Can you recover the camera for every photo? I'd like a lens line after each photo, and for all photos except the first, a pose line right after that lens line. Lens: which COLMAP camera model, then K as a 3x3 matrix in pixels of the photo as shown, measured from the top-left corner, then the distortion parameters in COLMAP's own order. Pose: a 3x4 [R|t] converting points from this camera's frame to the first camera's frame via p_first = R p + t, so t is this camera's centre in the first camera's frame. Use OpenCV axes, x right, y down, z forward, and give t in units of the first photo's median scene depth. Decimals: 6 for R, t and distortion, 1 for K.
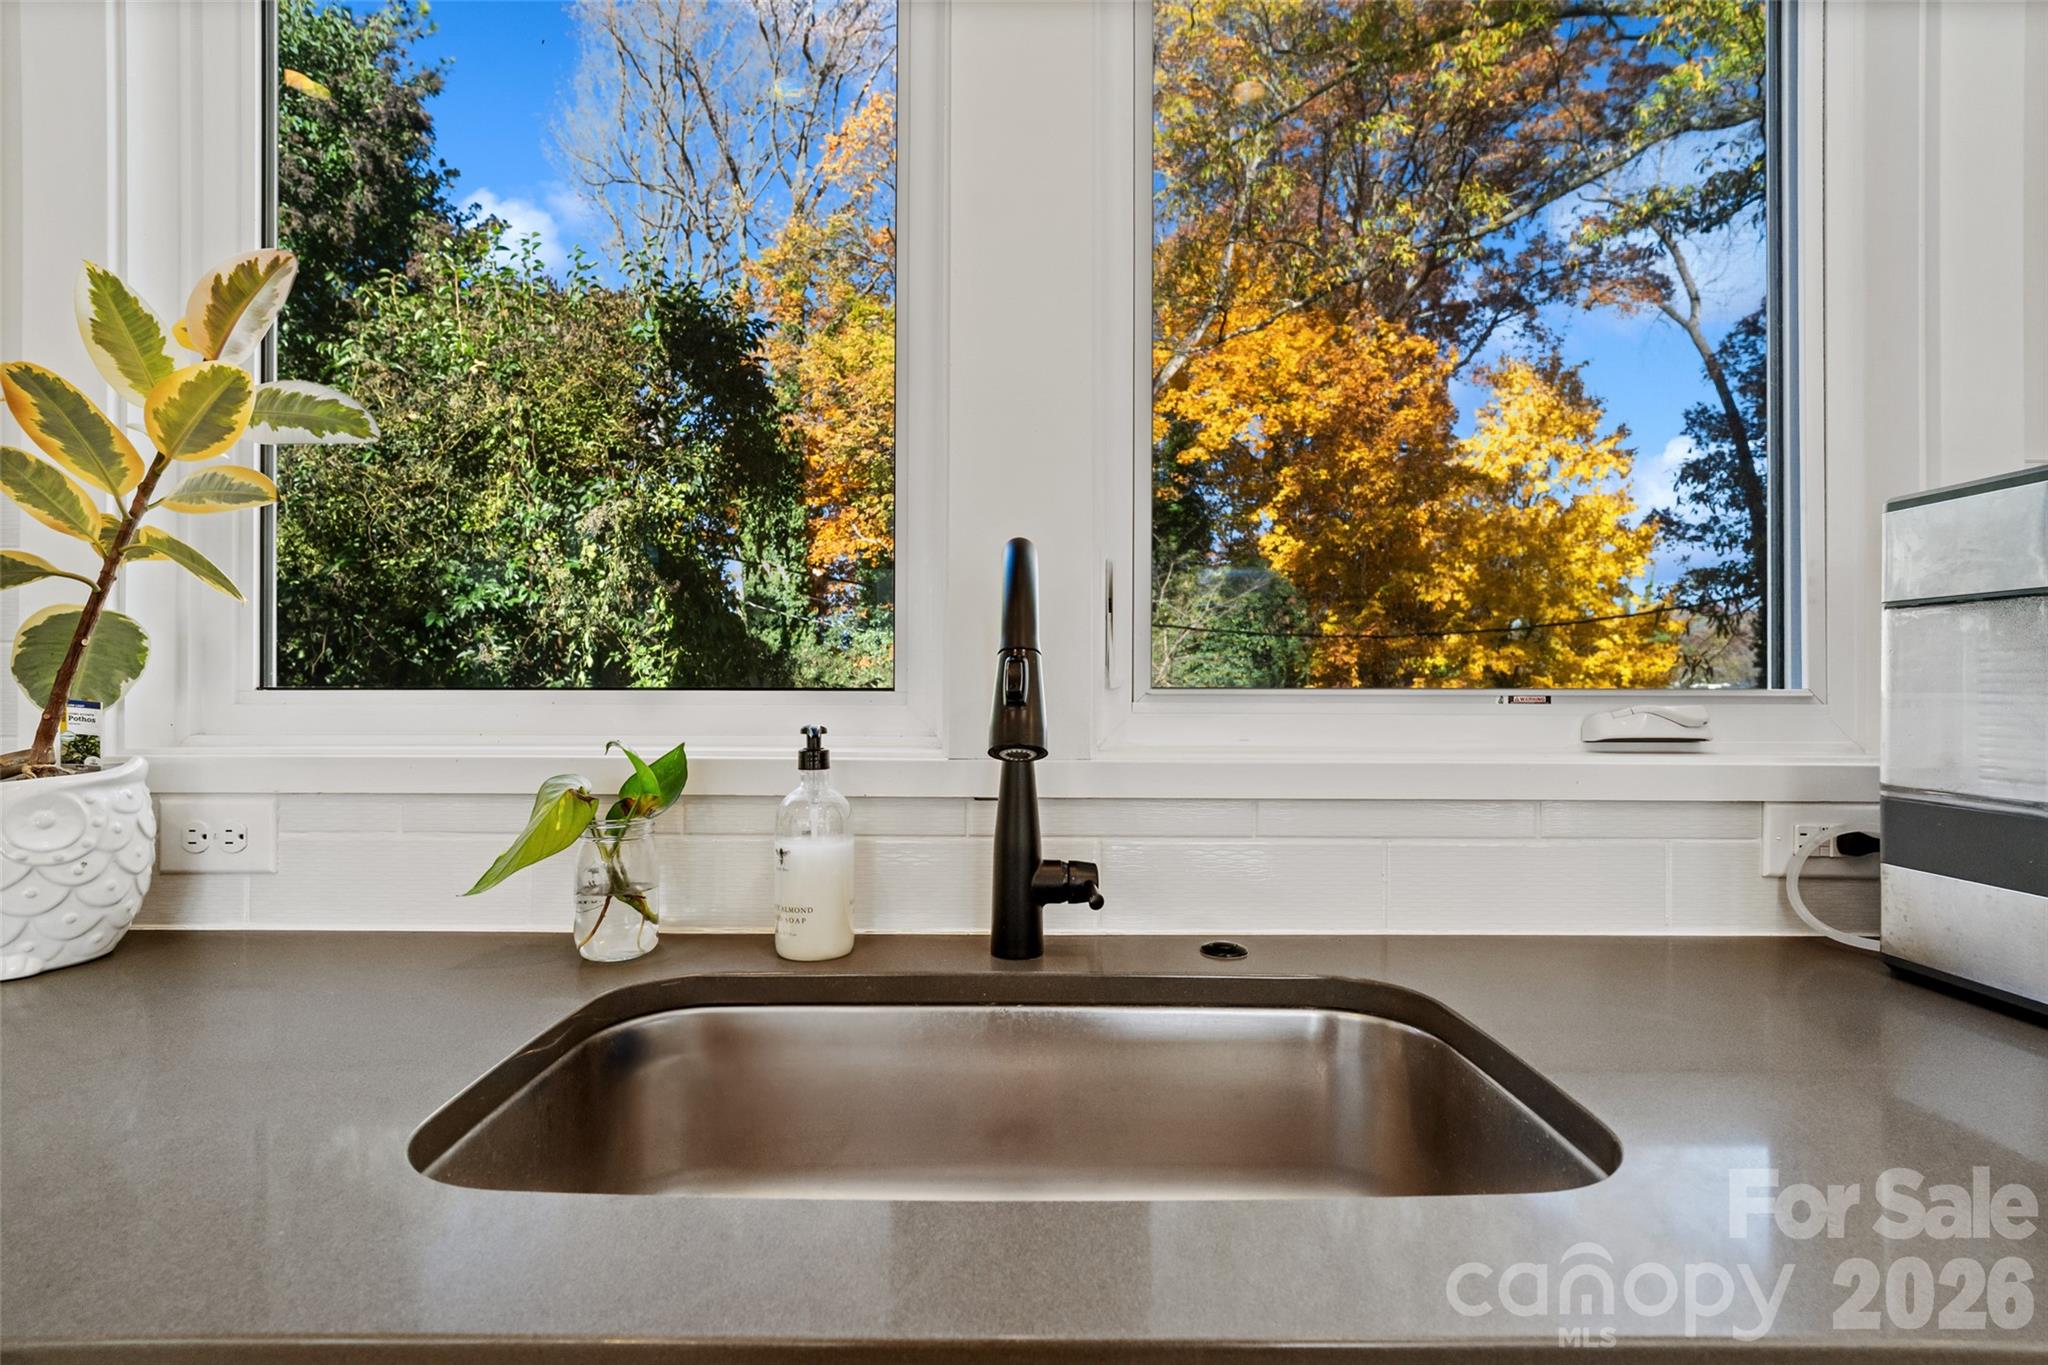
lens RADIAL K [[971.6, 0, 1021.6], [0, 971.6, 687.0], [0, 0, 1]] dist [-0.014052, -0.000215]
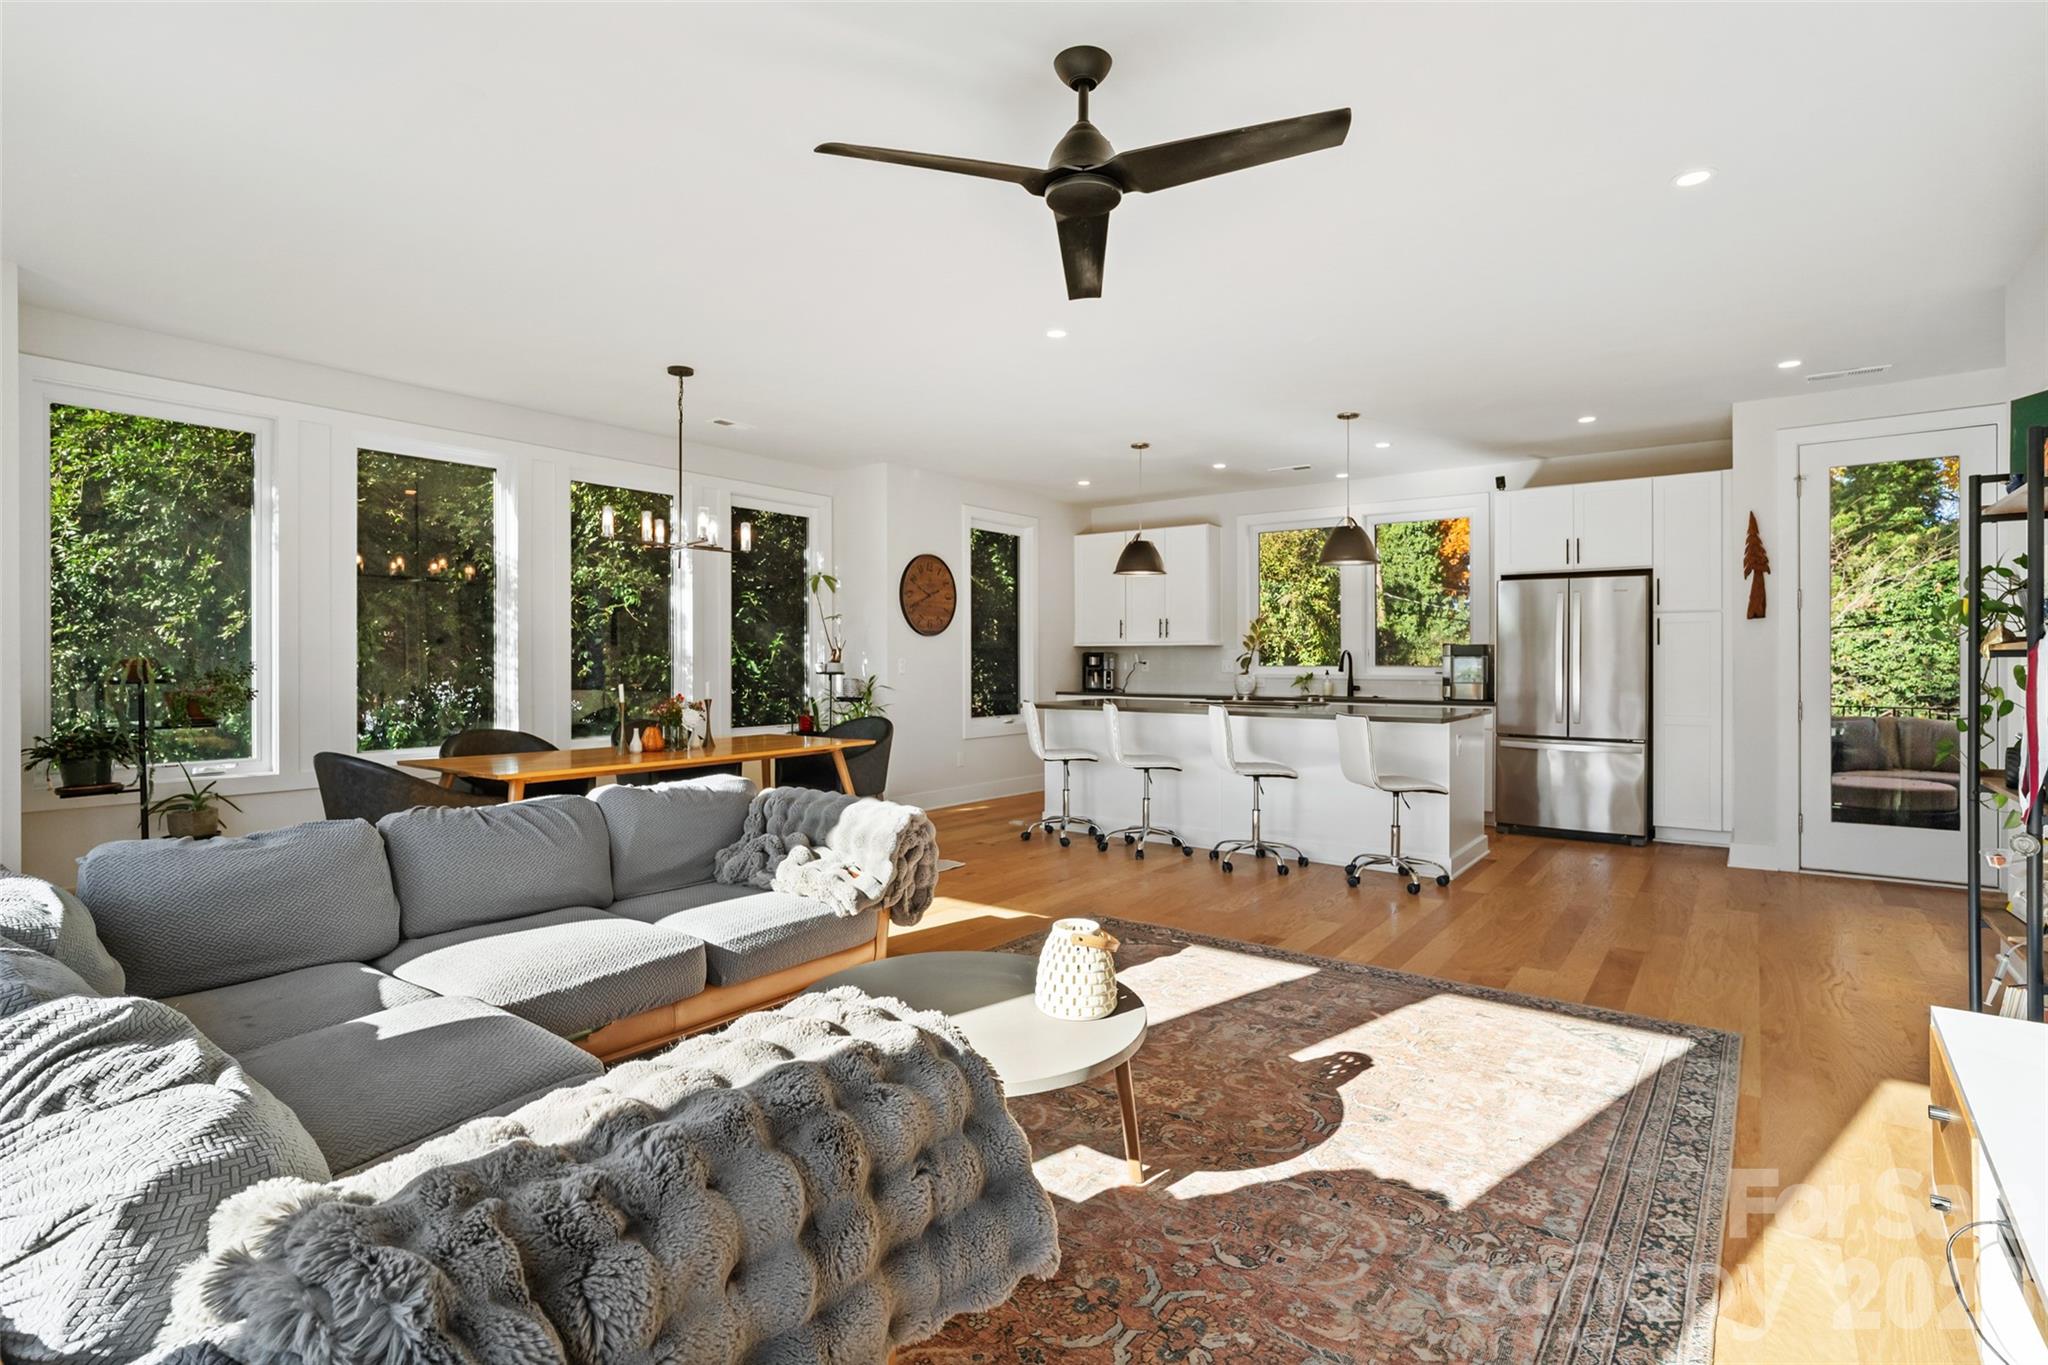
lens RADIAL K [[987.6, 0, 1022.5], [0, 987.6, 655.4], [0, 0, 1]] dist [-0.002867, 0.000026]
pose [[0.799538, -0.007497, -0.600569, 0.574029], [0.001355, 0.999942, -0.010678, 0.000283], [0.600614, 0.007724, 0.799502, -1.517078]]
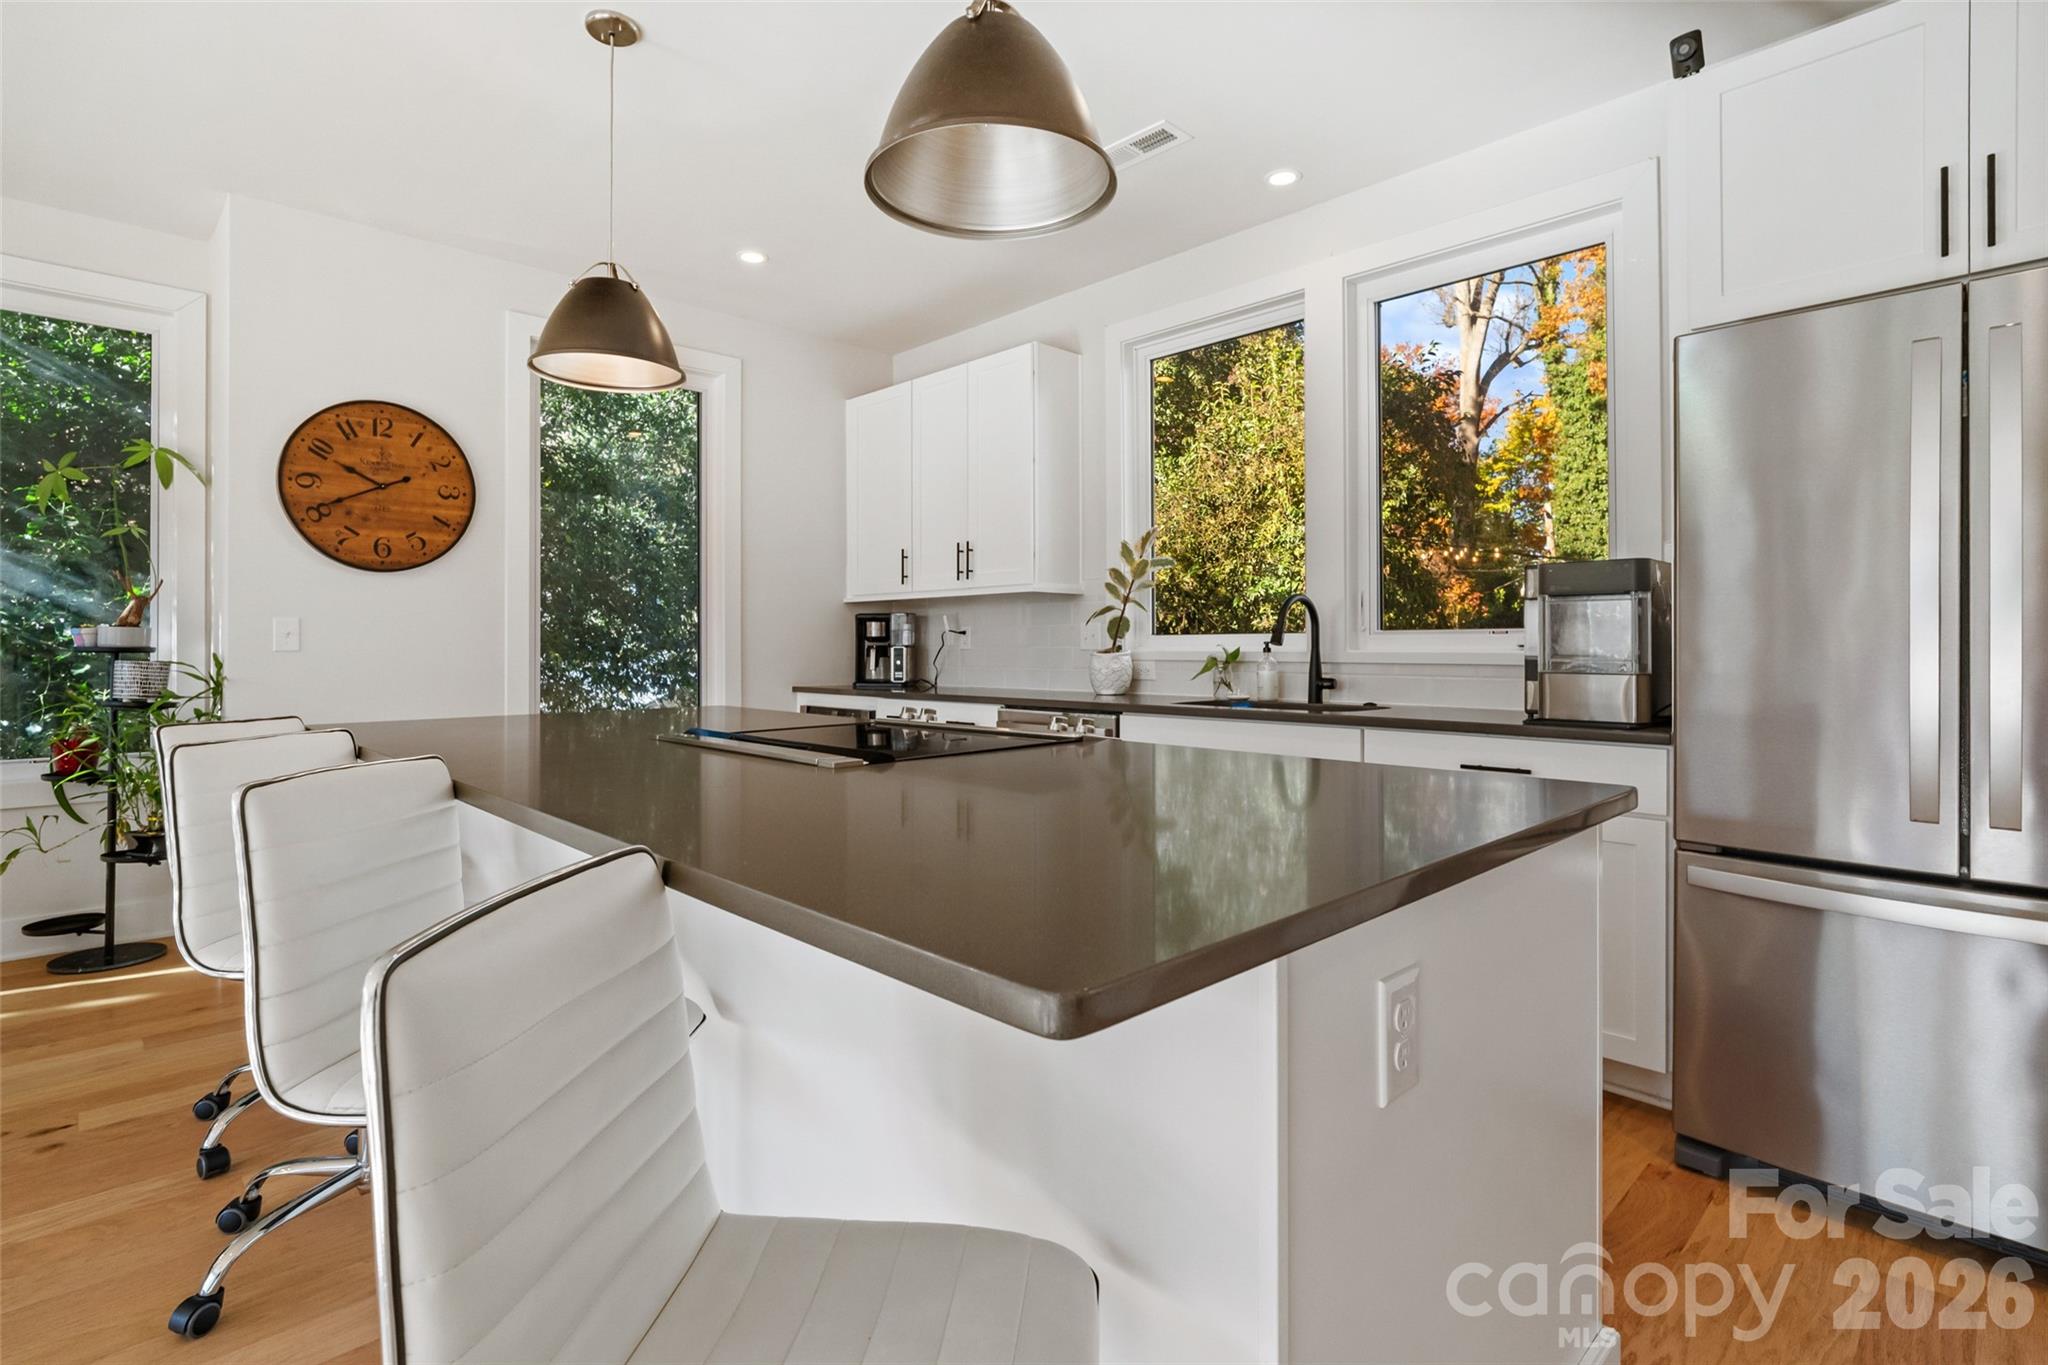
lens RADIAL K [[993.5, 0, 1018.4], [0, 993.5, 643.6], [0, 0, 1]] dist [-0.007094, -0.000698]
pose [[0.689282, -0.008174, -0.724447, 0.381549], [0.003626, 0.999963, -0.007832, 0.014692], [0.724484, 0.002771, 0.689286, -0.472438]]
